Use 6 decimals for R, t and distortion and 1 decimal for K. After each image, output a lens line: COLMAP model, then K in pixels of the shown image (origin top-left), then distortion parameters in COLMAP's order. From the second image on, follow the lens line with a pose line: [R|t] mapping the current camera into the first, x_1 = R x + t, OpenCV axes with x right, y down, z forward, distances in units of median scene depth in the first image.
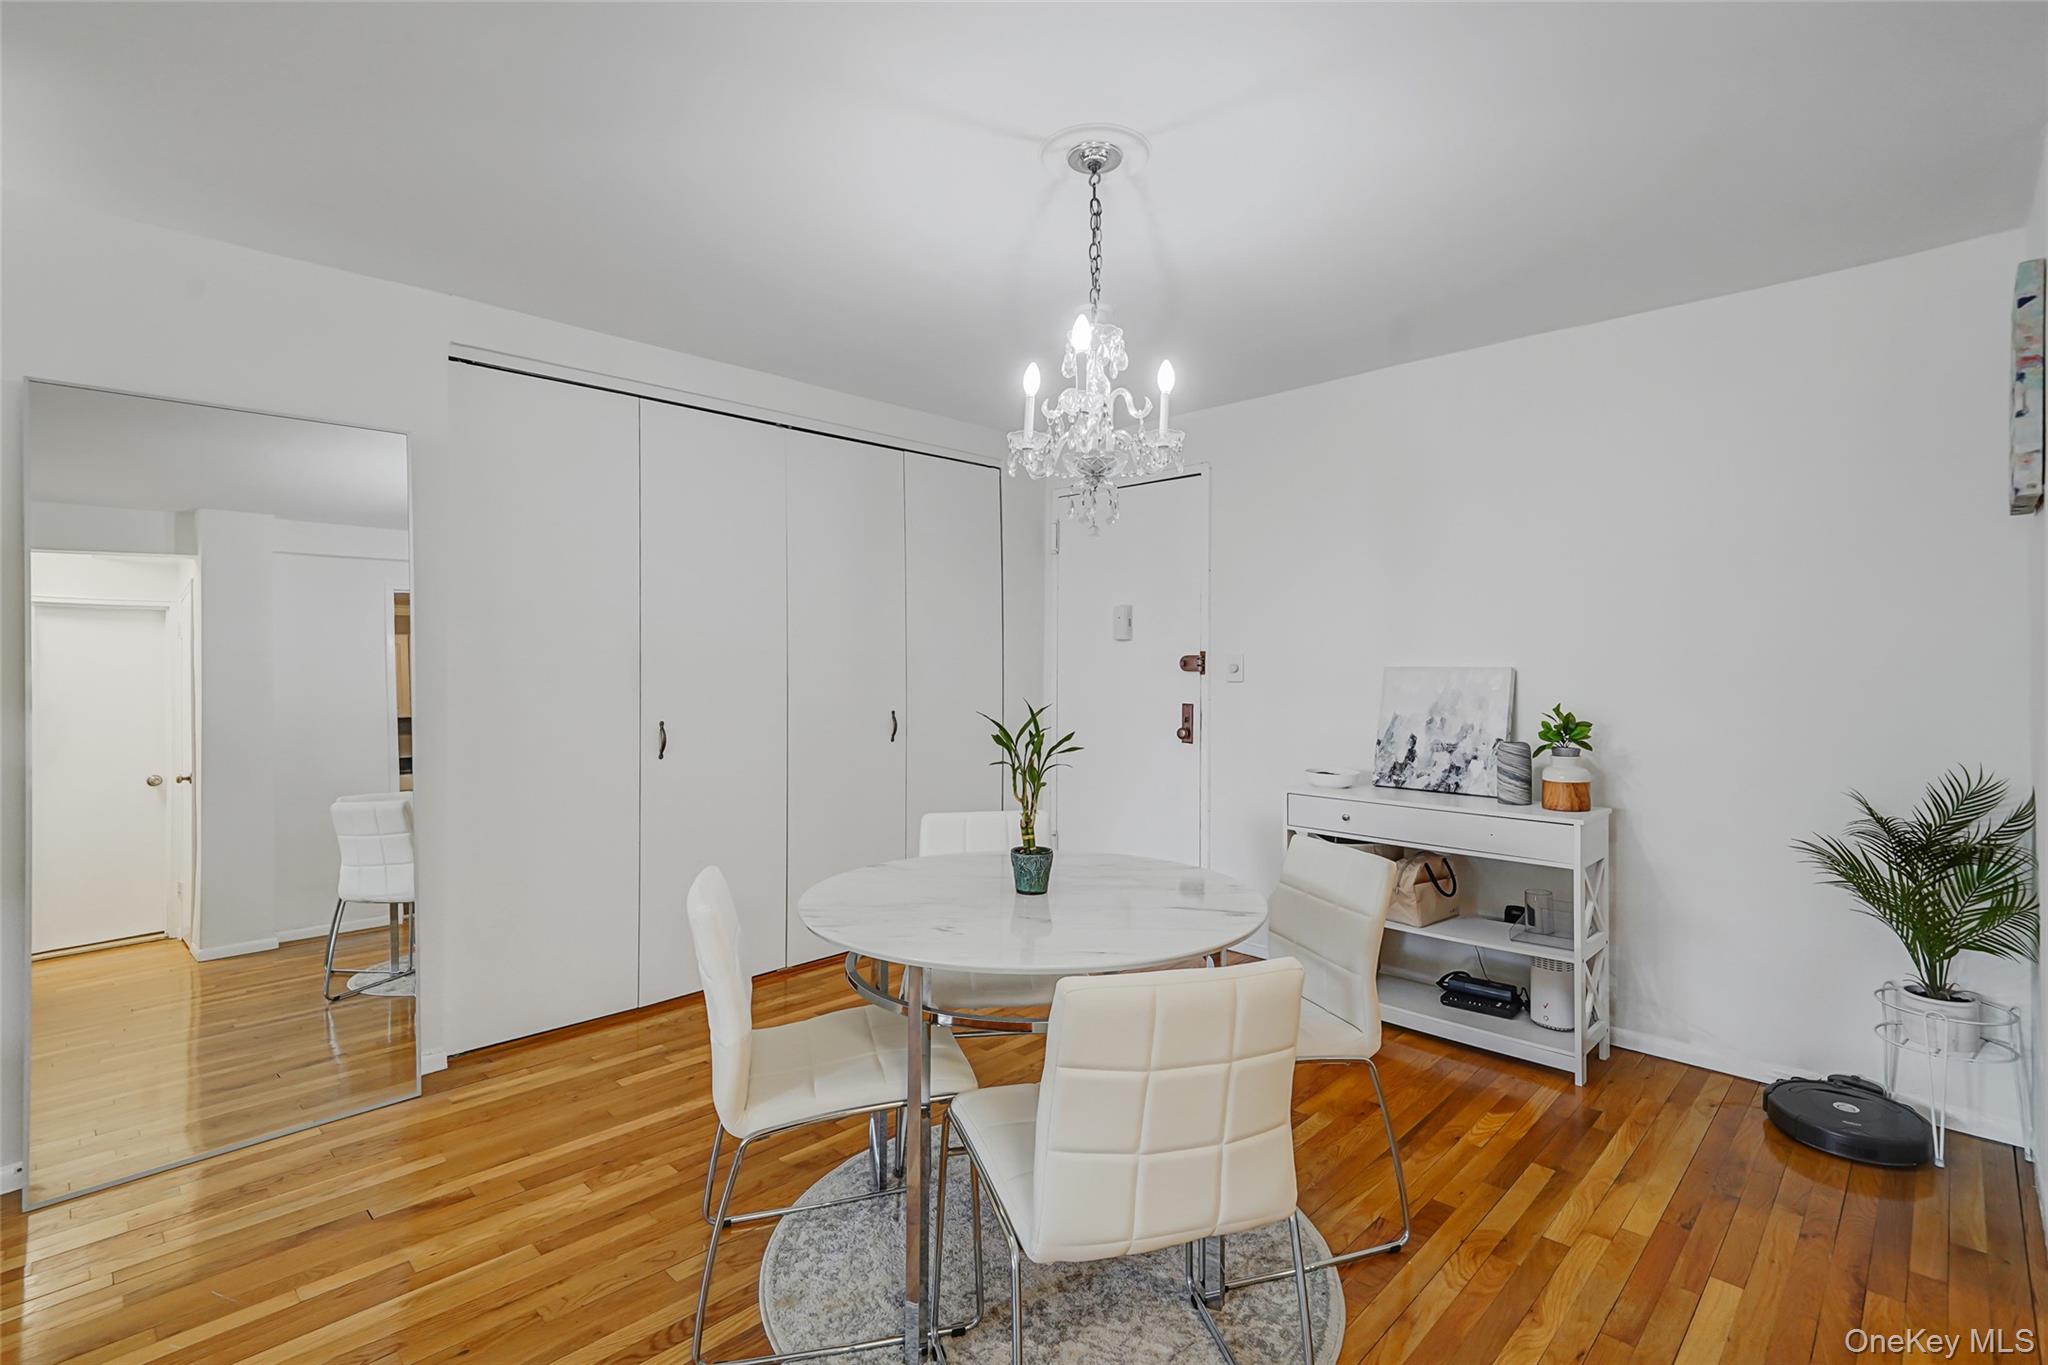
lens RADIAL K [[932.1, 0, 1090.2], [0, 932.1, 653.3], [0, 0, 1]] dist [0.001423, 0.000025]
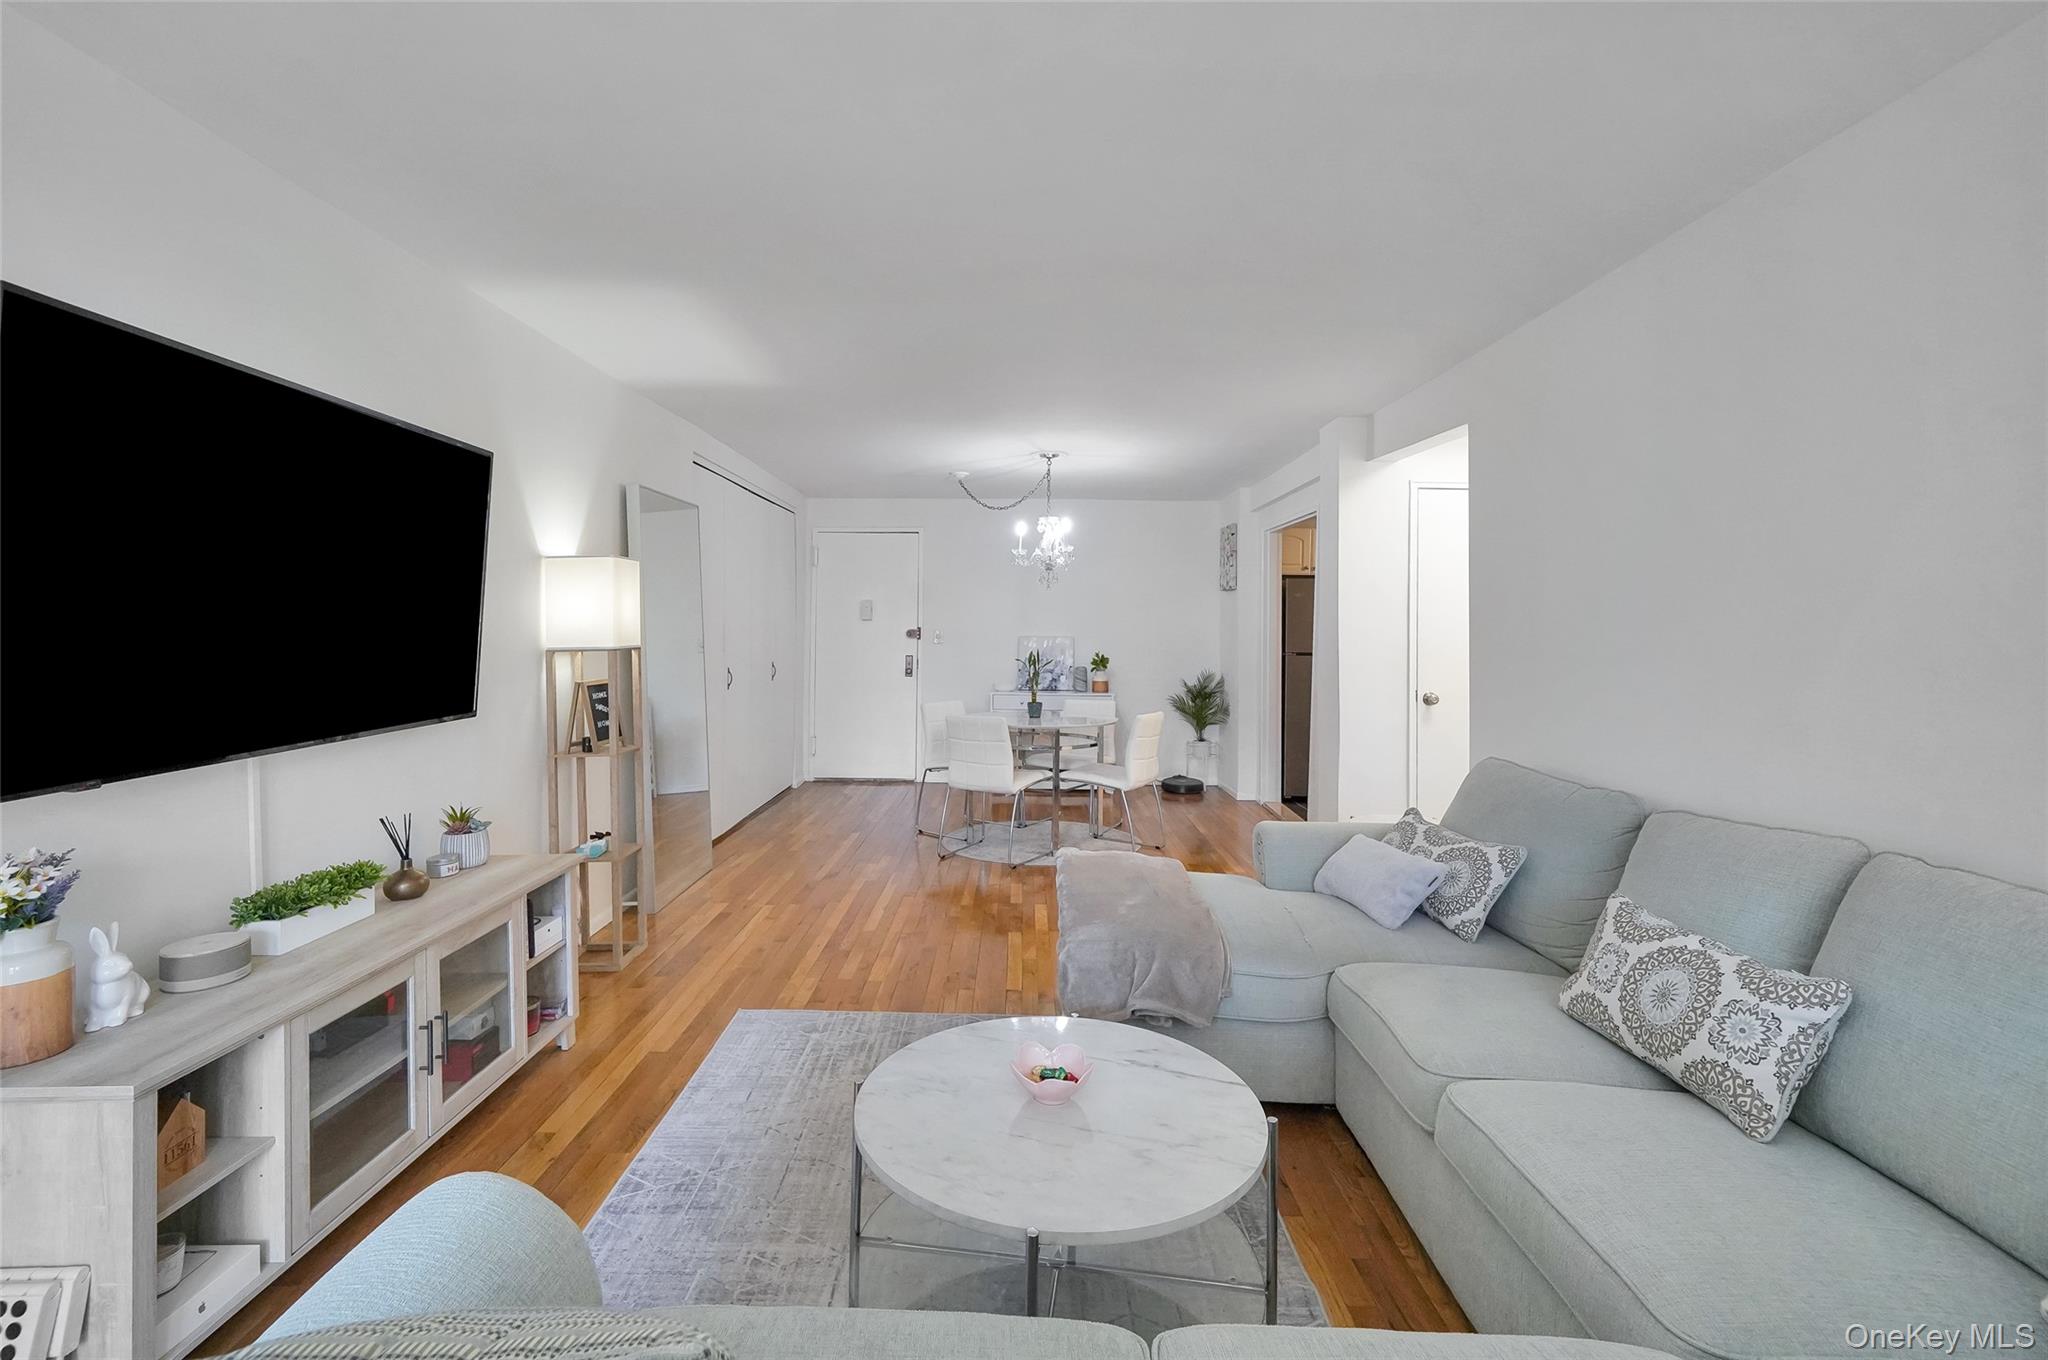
lens RADIAL K [[932.1, 0, 1090.2], [0, 932.1, 650.8], [0, 0, 1]] dist [0.001423, 0.000025]
pose [[0.674203, -0.011118, 0.738463, -1.392281], [-0.015966, 0.999434, 0.029624, -0.020925], [-0.738374, -0.031763, 0.673643, -0.696195]]
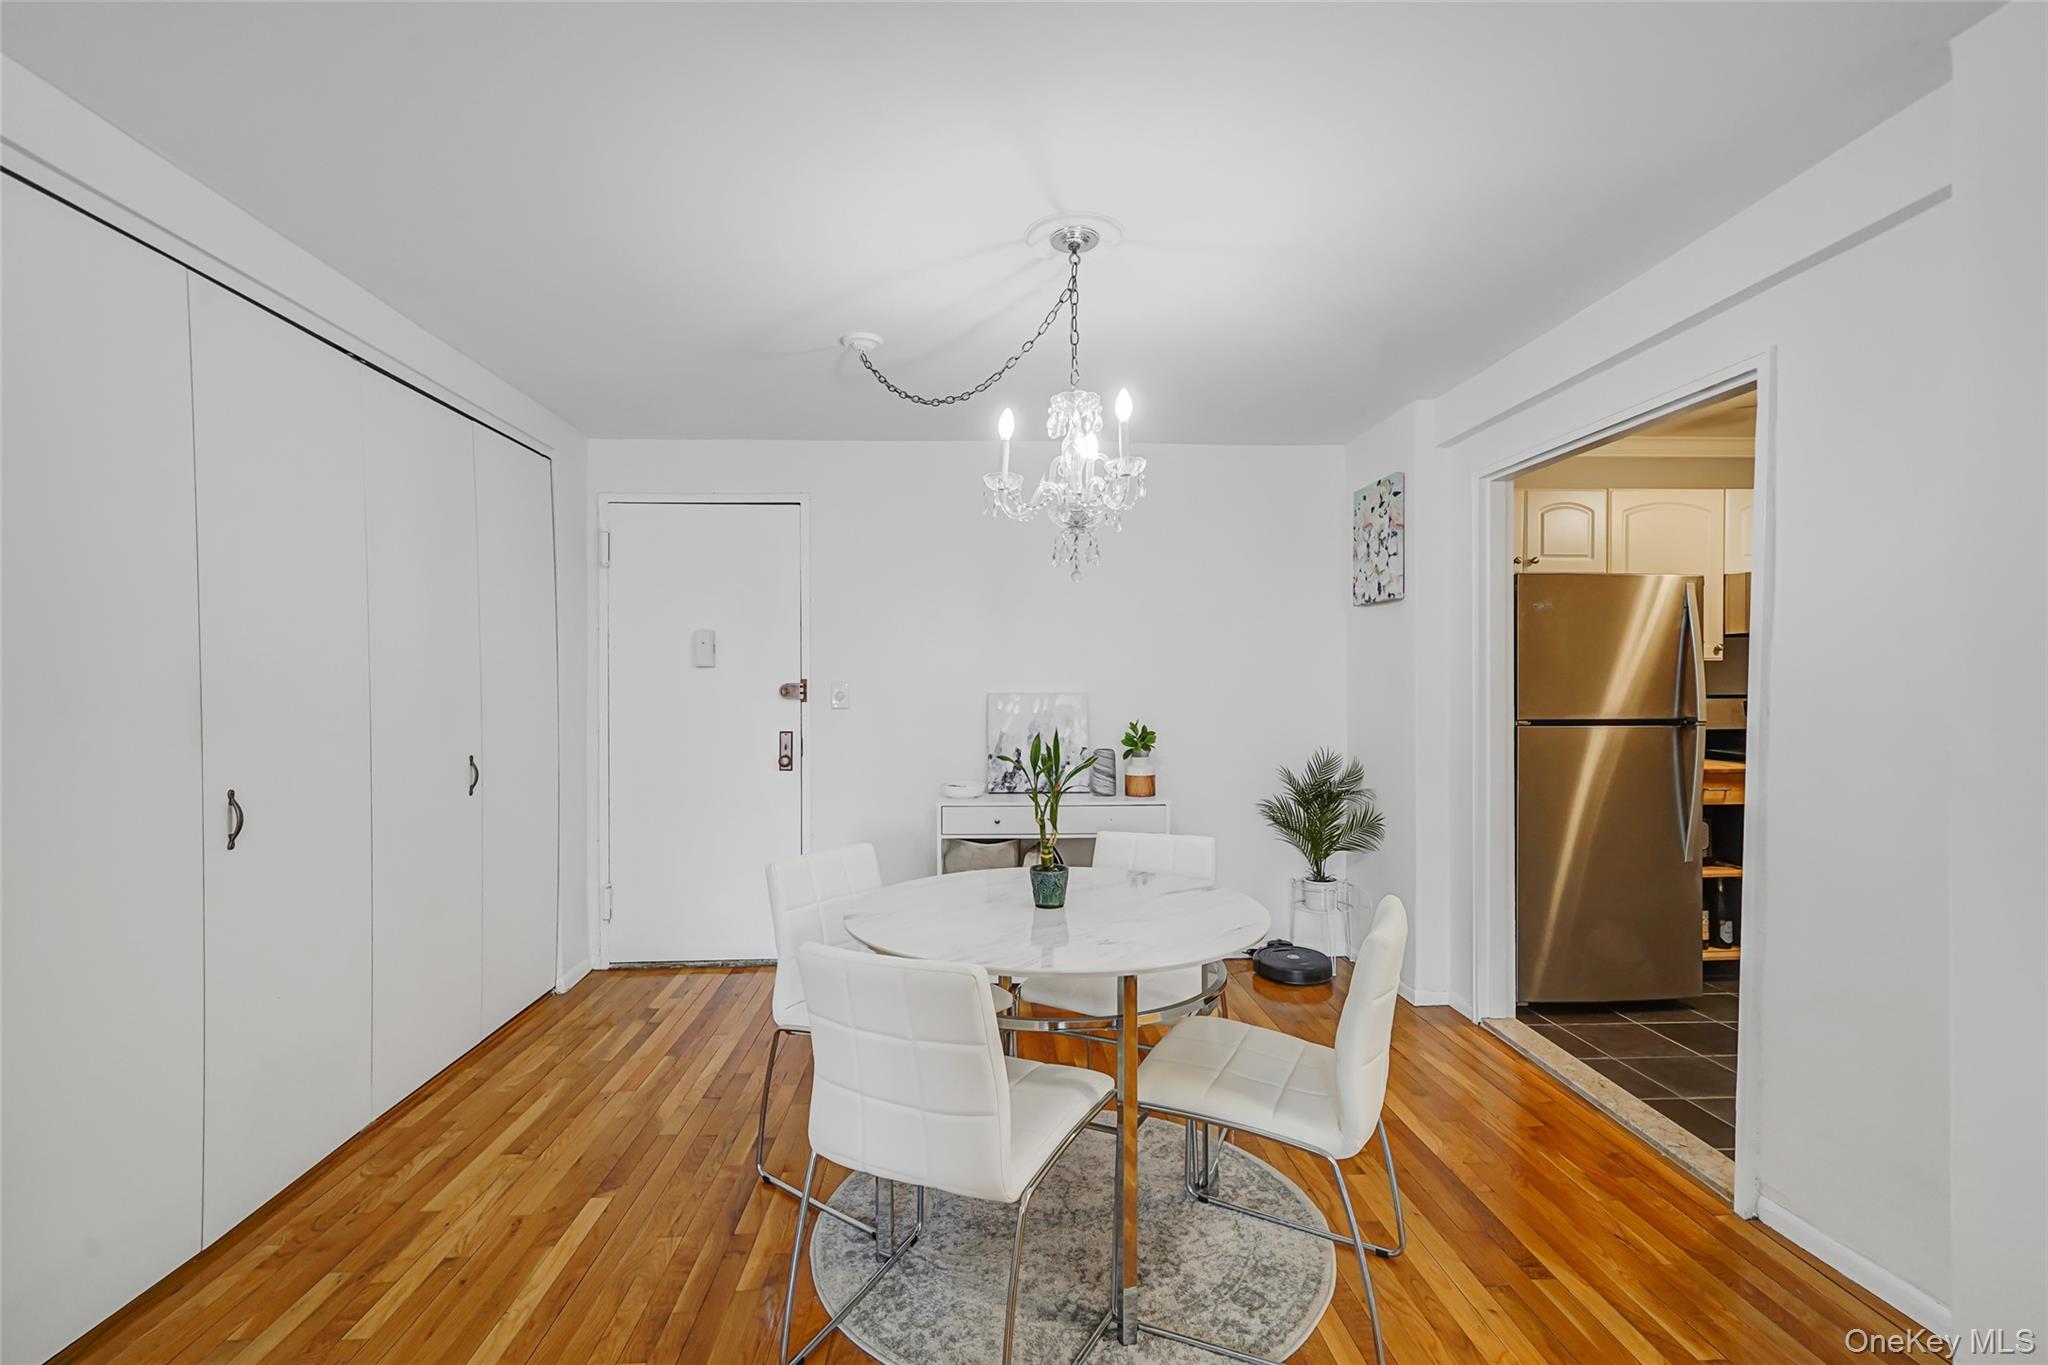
lens RADIAL K [[904.1, 0, 1002.7], [0, 904.1, 689.0], [0, 0, 1]] dist [0.001011, 0.000197]
pose [[0.699828, -0.006975, 0.714277, -0.583079], [-0.002887, 0.999917, 0.012593, -0.006177], [-0.714305, -0.010875, 0.699750, 0.211299]]
